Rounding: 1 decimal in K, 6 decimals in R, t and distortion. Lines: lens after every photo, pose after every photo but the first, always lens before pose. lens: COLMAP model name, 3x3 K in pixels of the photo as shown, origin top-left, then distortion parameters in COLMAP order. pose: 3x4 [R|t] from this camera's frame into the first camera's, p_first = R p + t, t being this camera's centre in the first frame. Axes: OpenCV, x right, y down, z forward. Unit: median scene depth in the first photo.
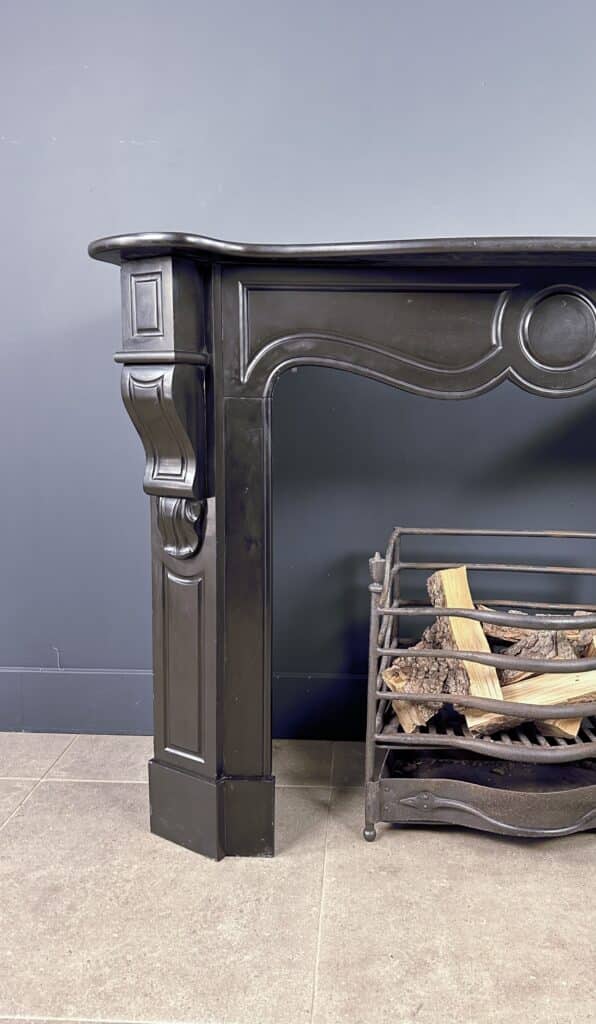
lens RADIAL K [[751.4, 0, 338.4], [0, 751.4, 492.2], [0, 0, 1]] dist [0.119414, -0.207503]
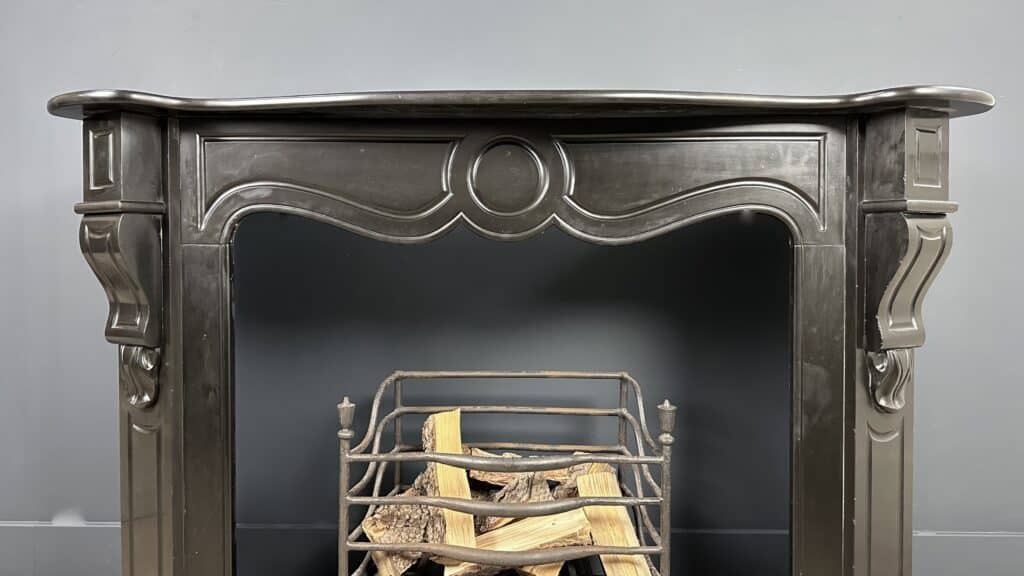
lens RADIAL K [[713.7, 0, 510.3], [0, 713.7, 258.6], [0, 0, 1]] dist [0.130425, -0.232570]
pose [[0.999745, -0.014846, 0.017008, 0.245842], [0.016651, 0.993629, -0.111460, 0.007423], [-0.015245, 0.111715, 0.993623, 0.026862]]
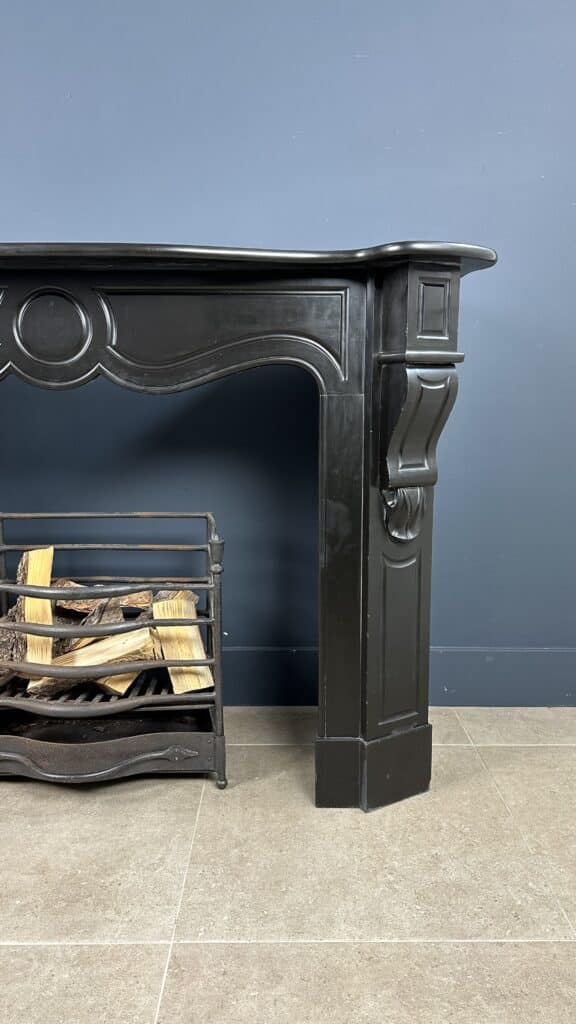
lens RADIAL K [[701.2, 0, 284.9], [0, 701.2, 515.0], [0, 0, 1]] dist [0.125361, -0.221151]
pose [[0.998588, -0.026070, 0.046290, 0.506794], [0.024082, 0.998785, 0.043004, 0.018204], [-0.047355, -0.041828, 0.998002, -0.046989]]
